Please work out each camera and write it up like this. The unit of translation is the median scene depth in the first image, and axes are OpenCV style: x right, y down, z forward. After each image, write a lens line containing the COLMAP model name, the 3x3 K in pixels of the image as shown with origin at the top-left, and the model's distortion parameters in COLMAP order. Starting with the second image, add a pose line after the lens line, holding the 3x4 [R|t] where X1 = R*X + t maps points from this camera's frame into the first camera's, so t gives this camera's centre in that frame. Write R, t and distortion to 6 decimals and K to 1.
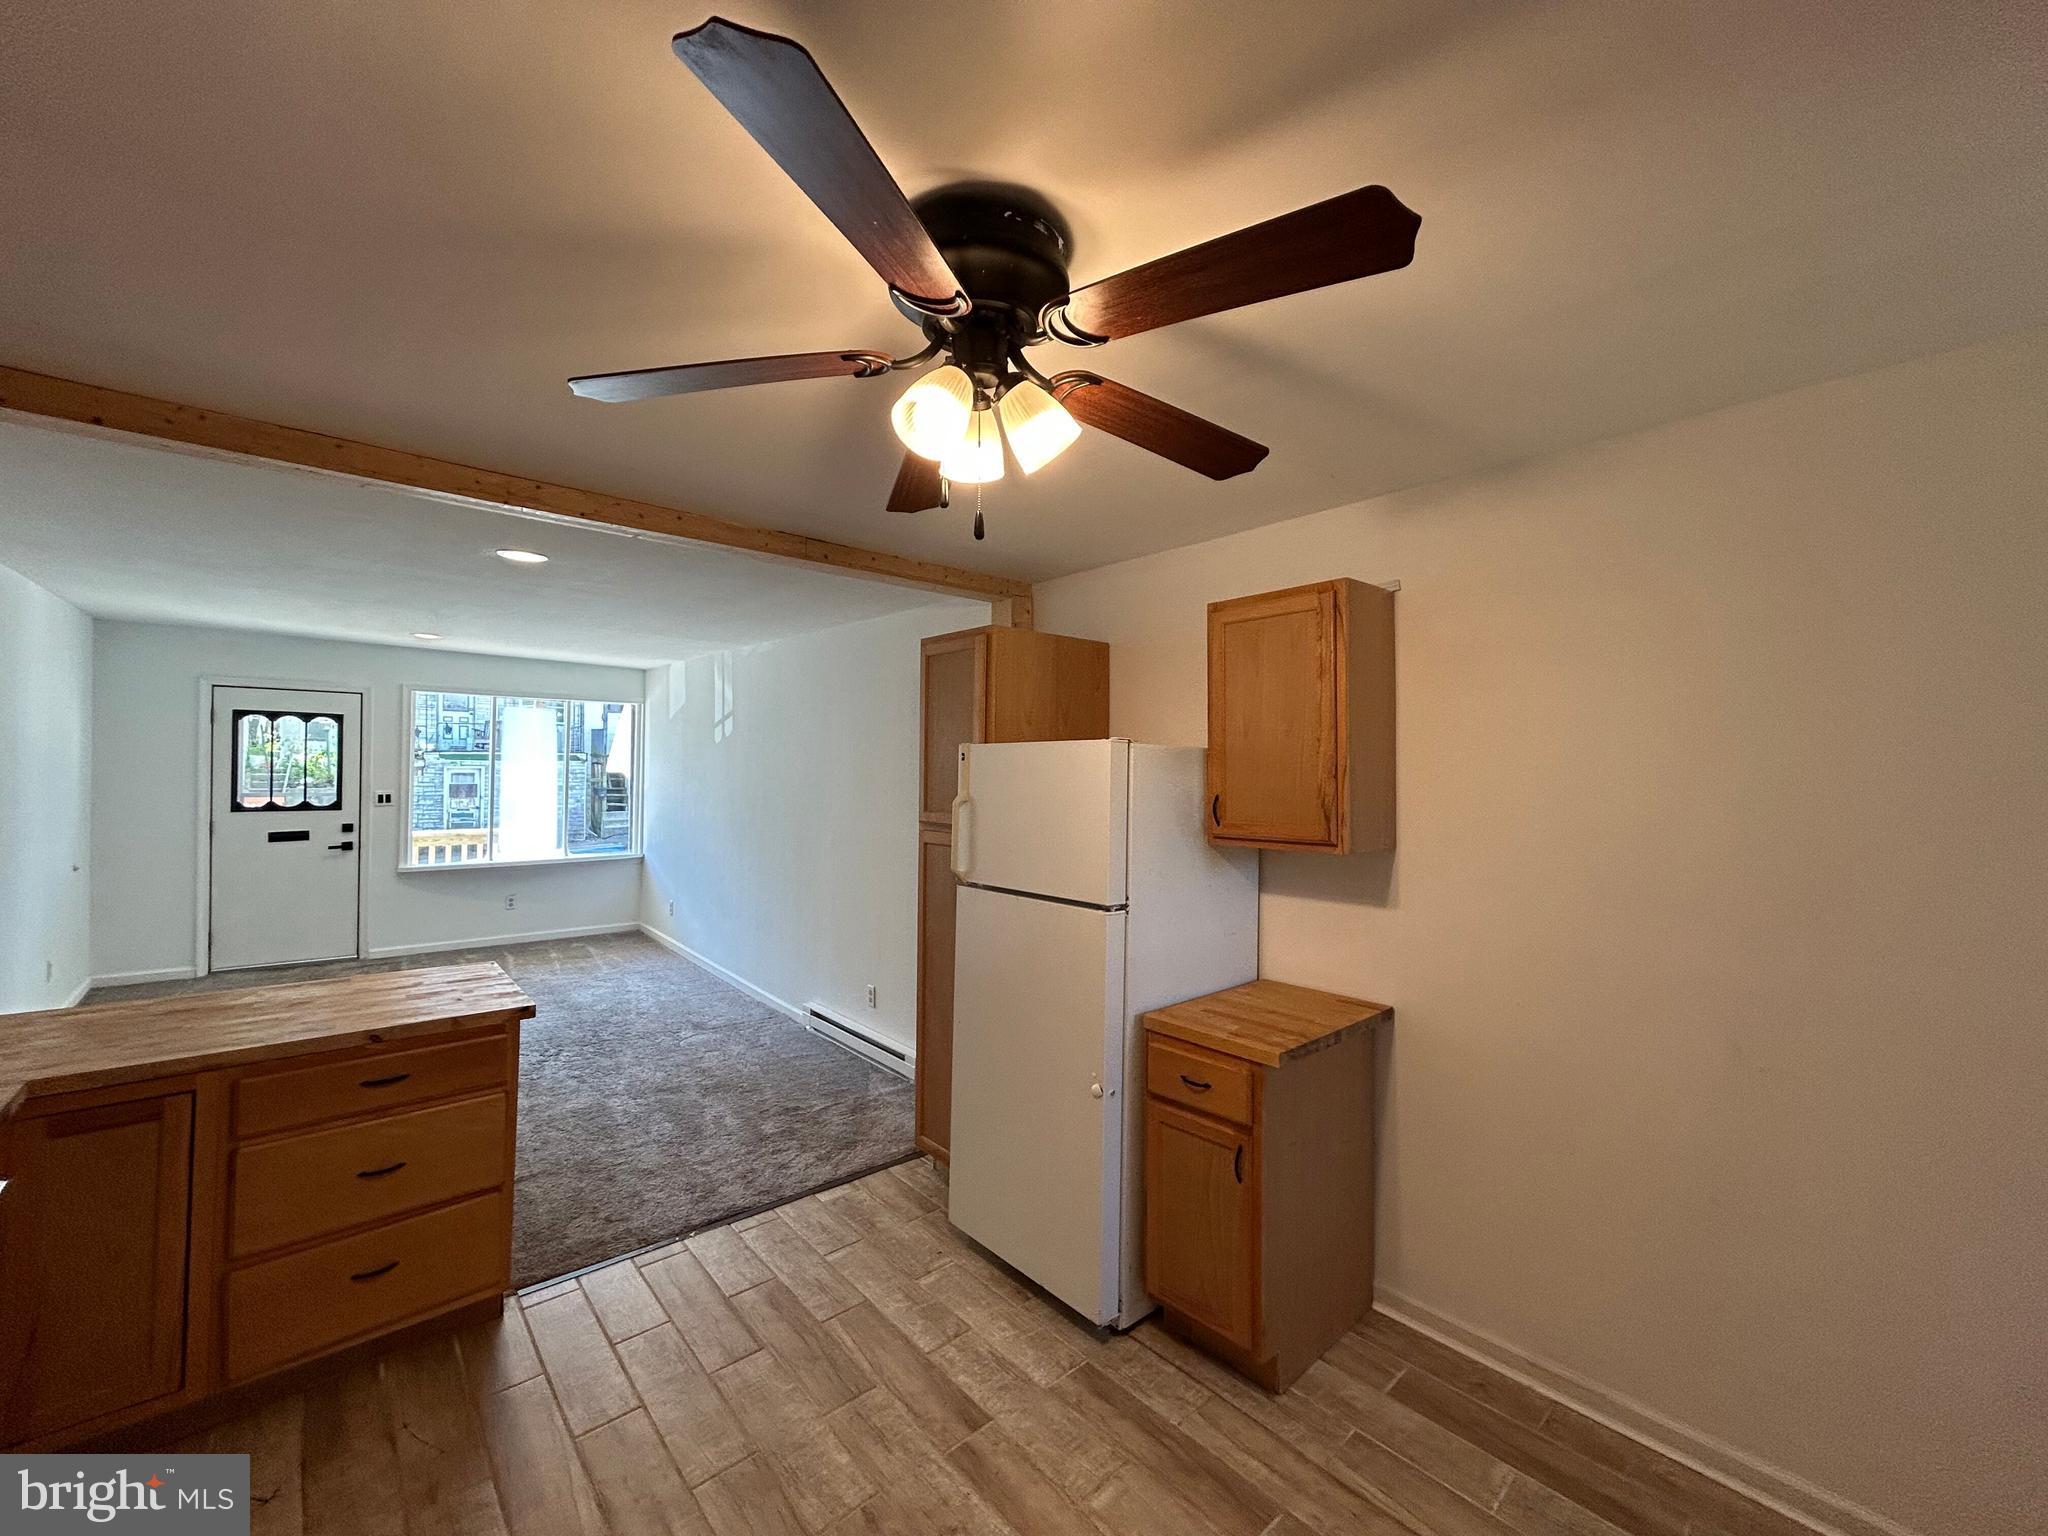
lens RADIAL K [[824.7, 0, 1023.7], [0, 824.7, 764.0], [0, 0, 1]] dist [0.000350, 0.000193]
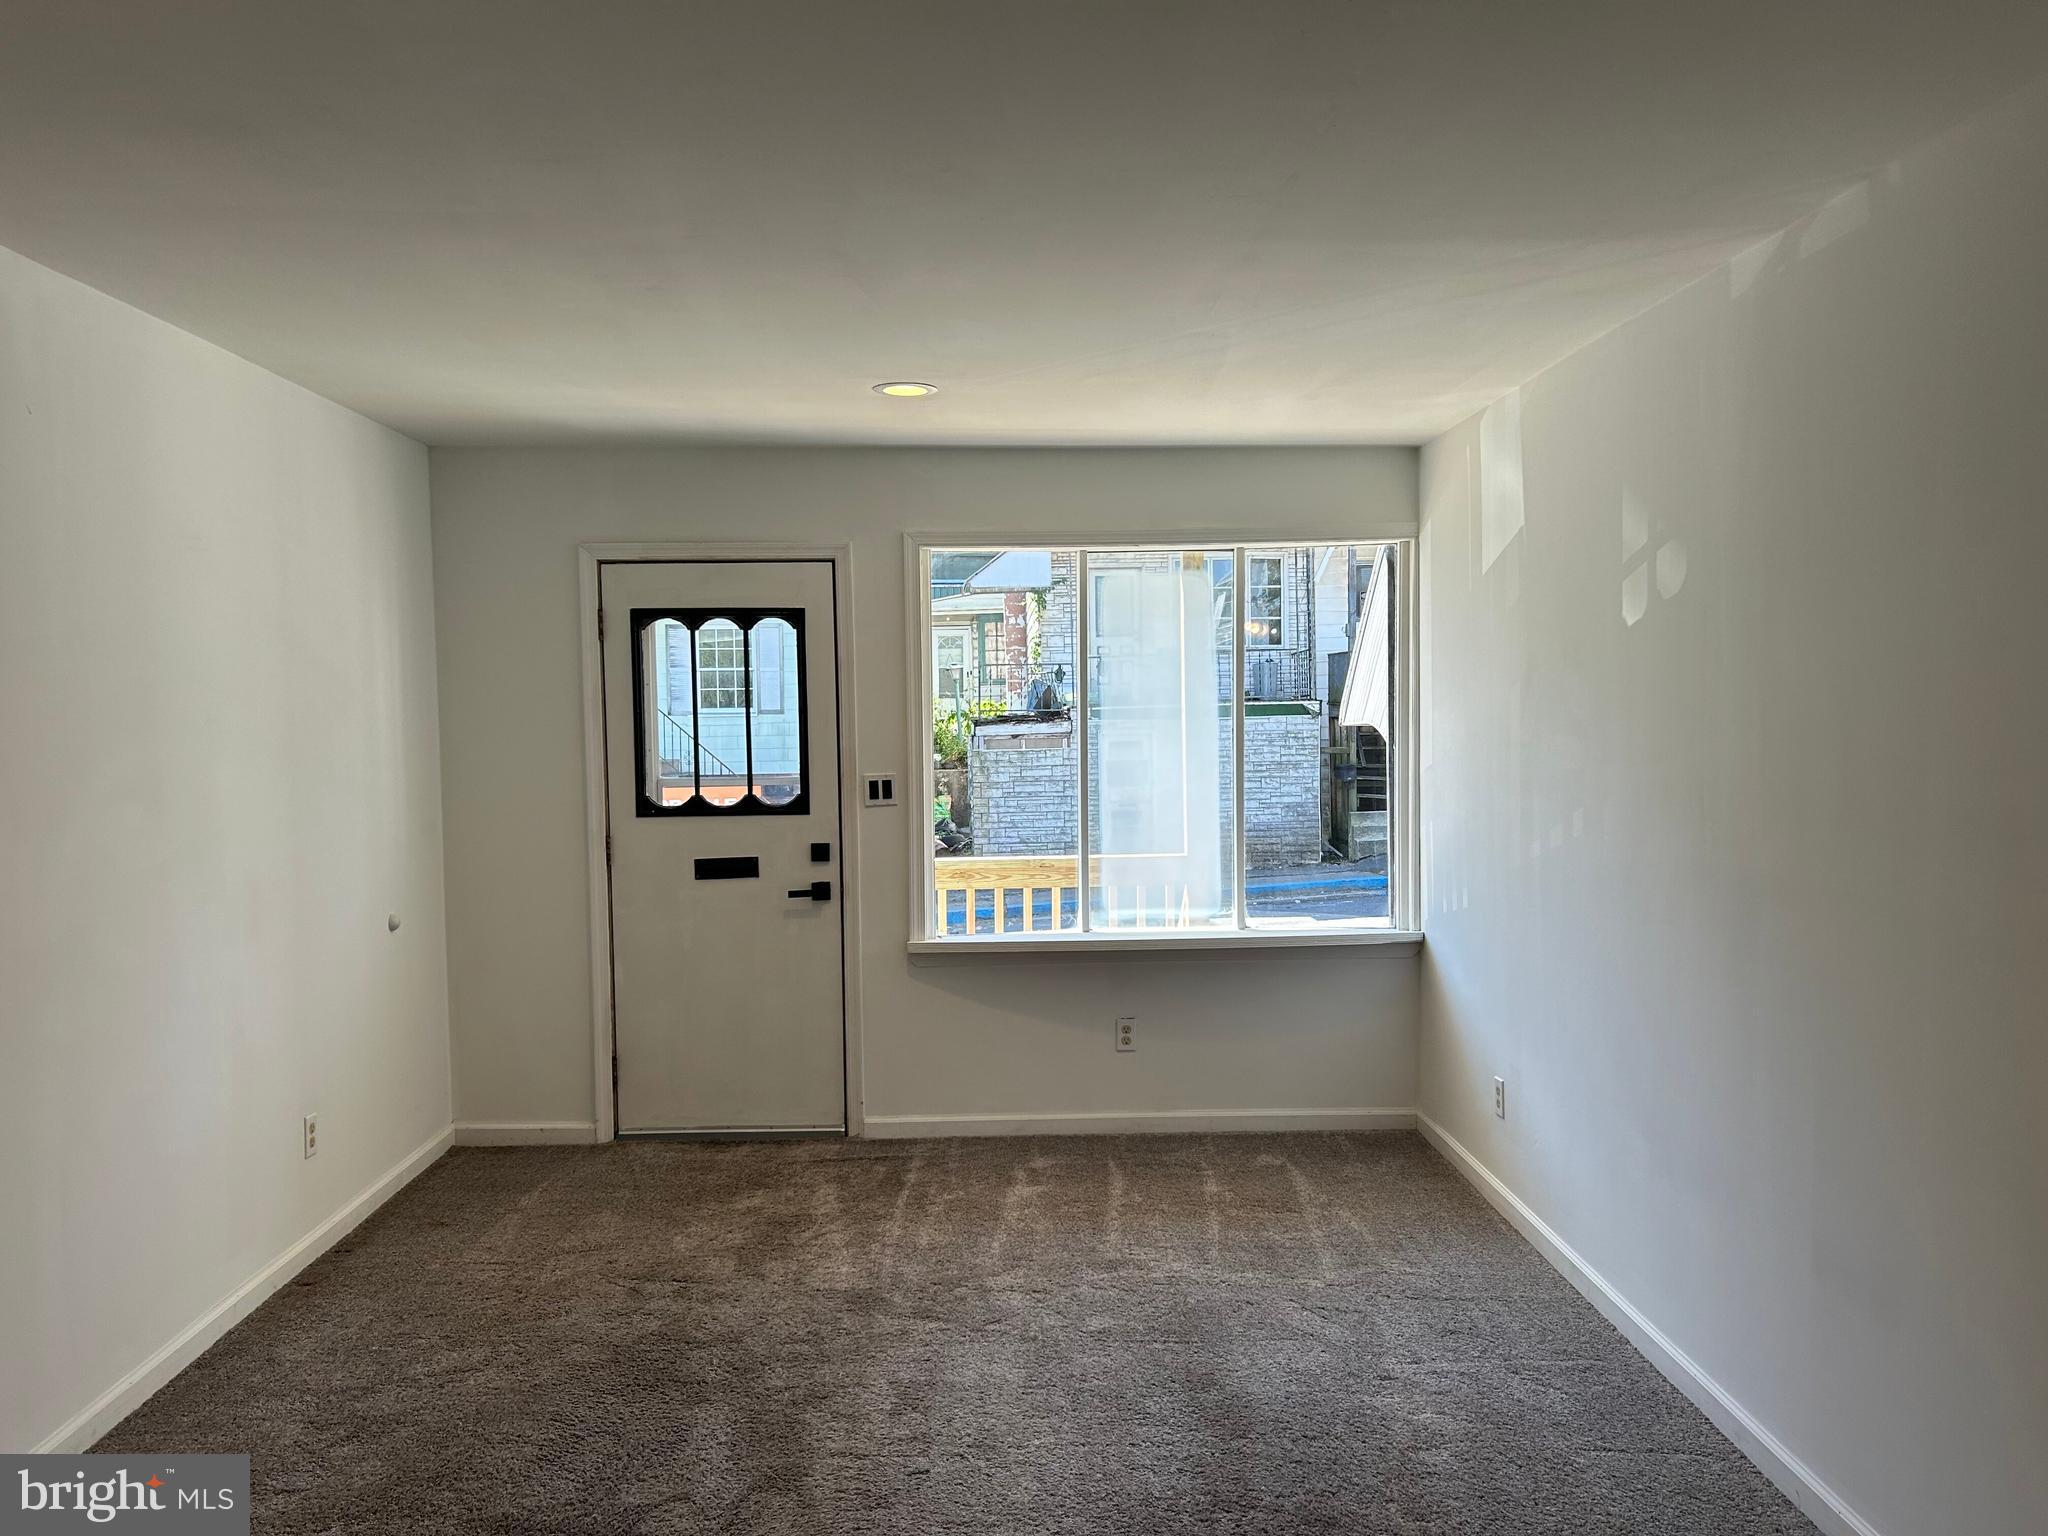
lens RADIAL K [[1547.7, 0, 1022.9], [0, 1547.7, 775.8], [0, 0, 1]] dist [0.052566, -0.054943]
pose [[0.774887, -0.005207, -0.632078, -0.176947], [0.028595, 0.999231, 0.026823, 0.014024], [0.631453, -0.038859, 0.774440, 0.392500]]
